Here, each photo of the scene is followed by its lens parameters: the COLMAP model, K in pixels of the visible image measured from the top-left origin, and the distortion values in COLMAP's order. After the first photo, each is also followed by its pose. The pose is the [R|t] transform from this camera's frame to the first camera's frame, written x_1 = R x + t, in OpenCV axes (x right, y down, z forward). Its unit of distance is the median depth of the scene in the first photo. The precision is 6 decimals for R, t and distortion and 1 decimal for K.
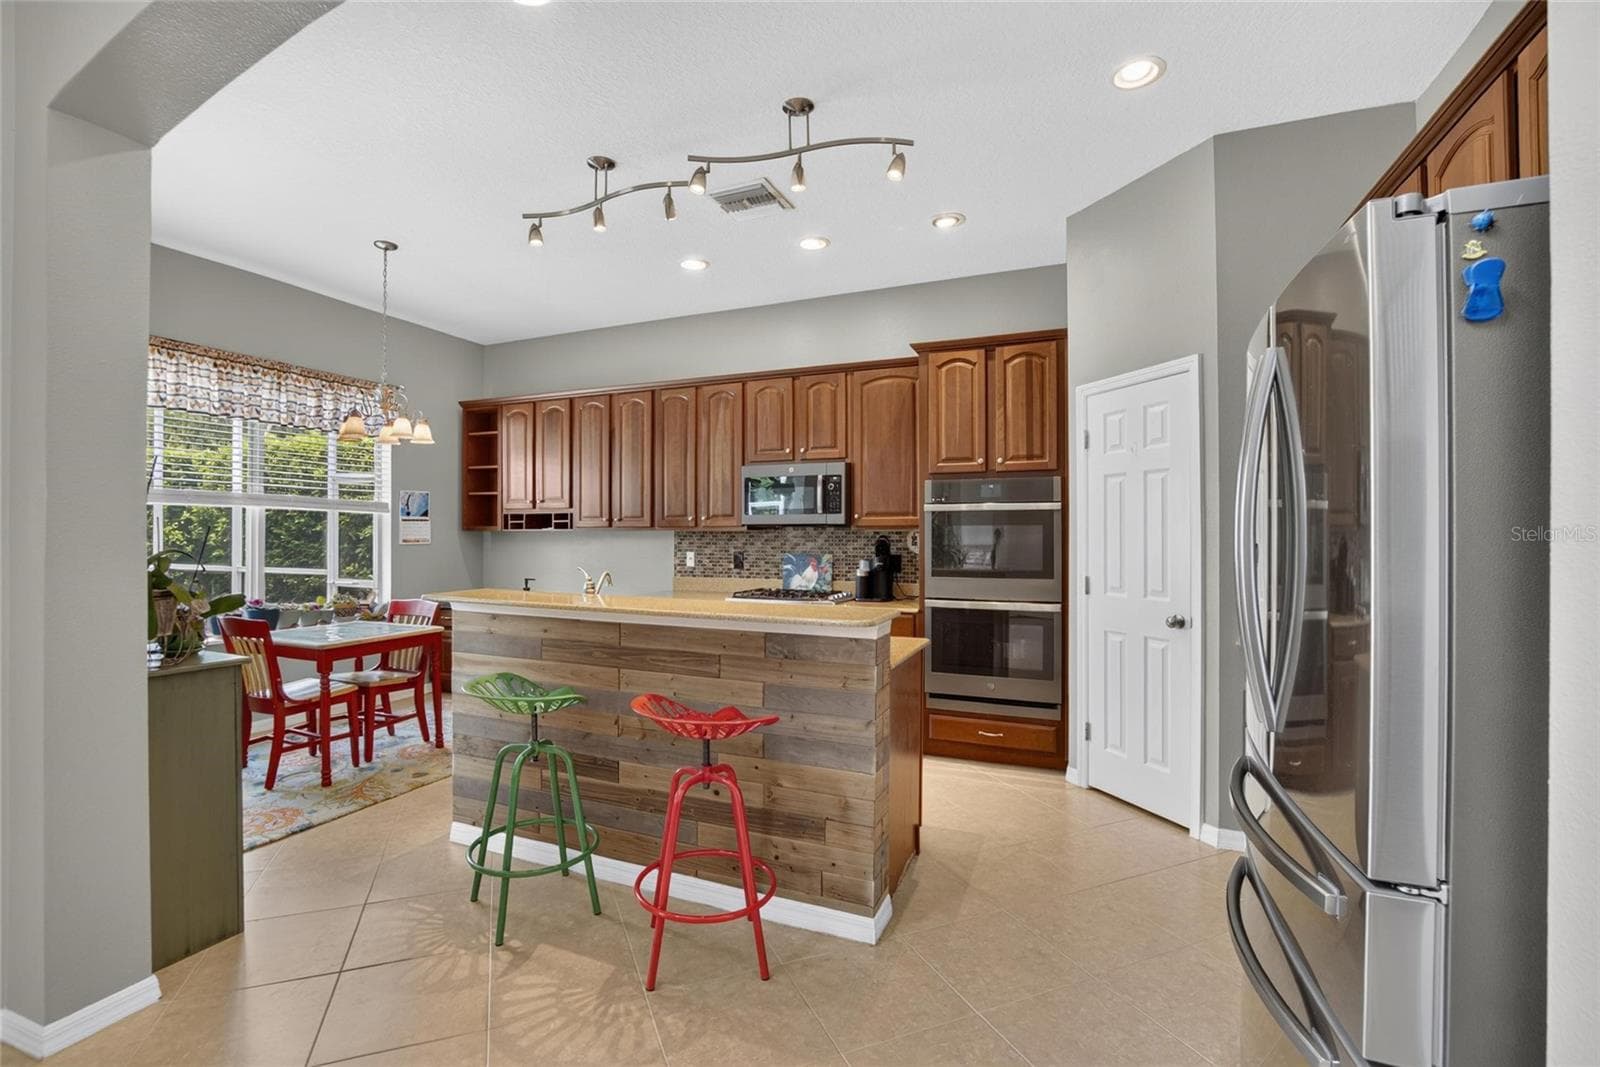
lens RADIAL K [[683.2, 0, 791.5], [0, 683.2, 534.9], [0, 0, 1]] dist [0.002541, 0.000214]
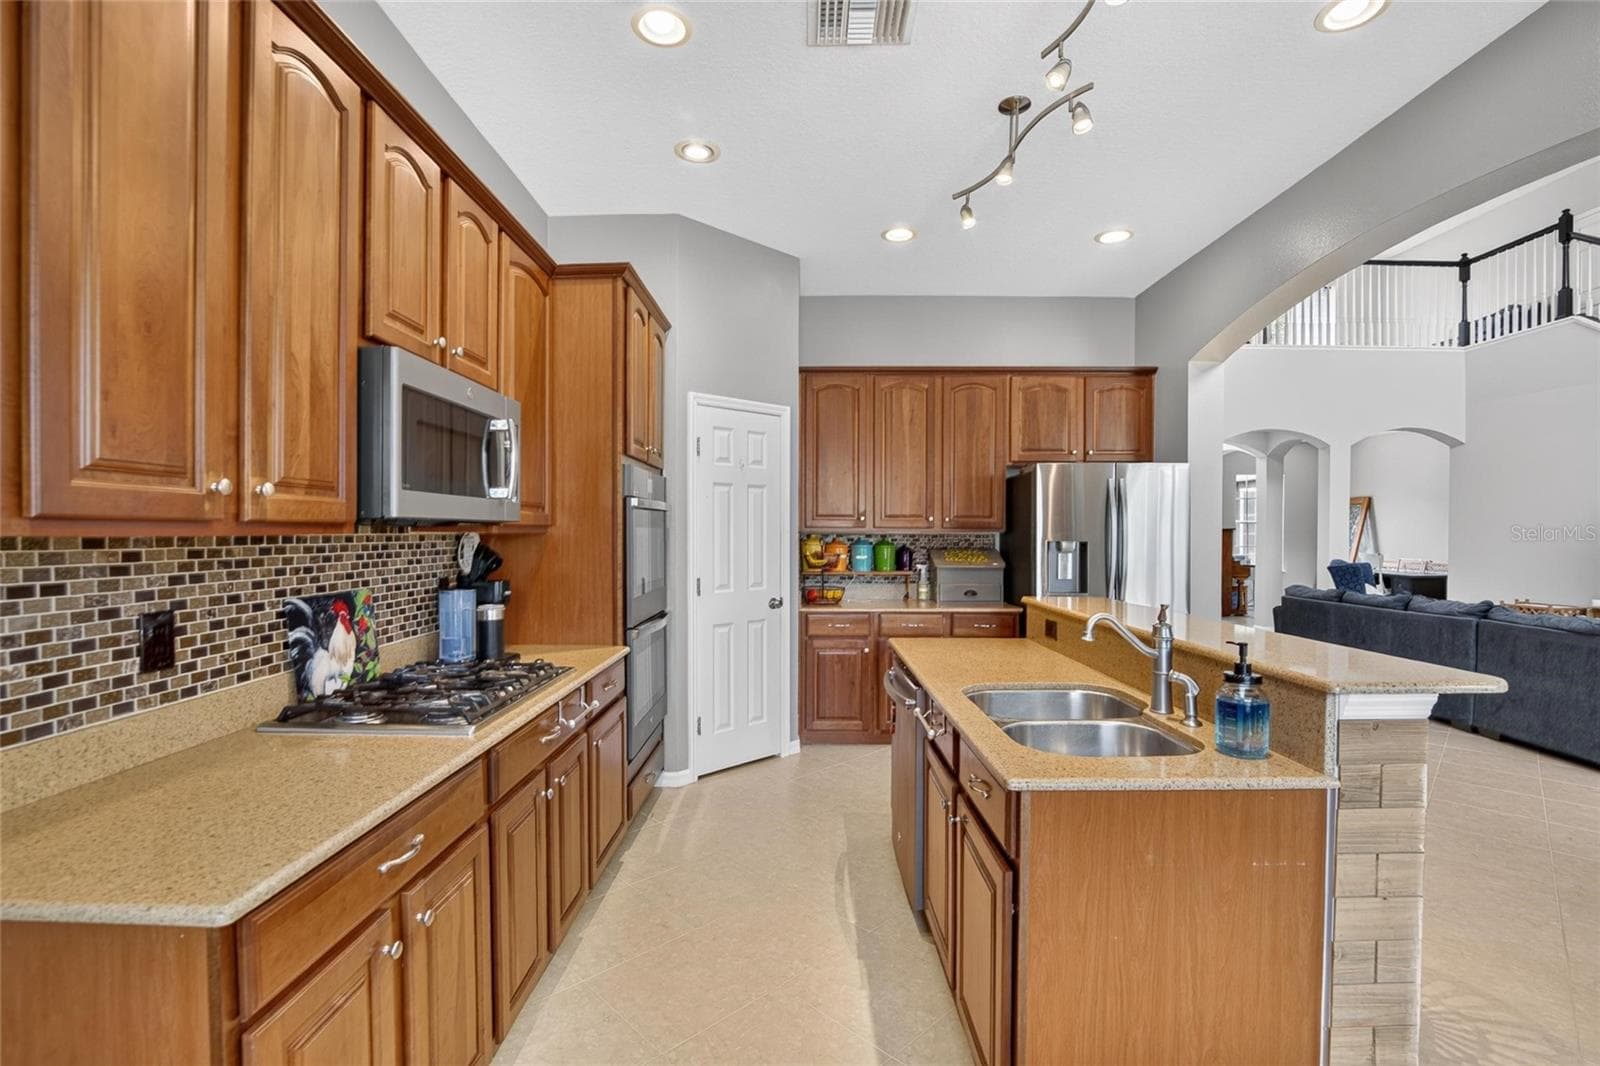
lens RADIAL K [[683.2, 0, 791.5], [0, 683.2, 534.4], [0, 0, 1]] dist [0.002541, 0.000214]
pose [[-0.362819, 0.006256, 0.931839, -0.433119], [0.007447, 0.999965, -0.003814, -0.001413], [-0.931830, 0.005555, -0.362853, 0.900181]]
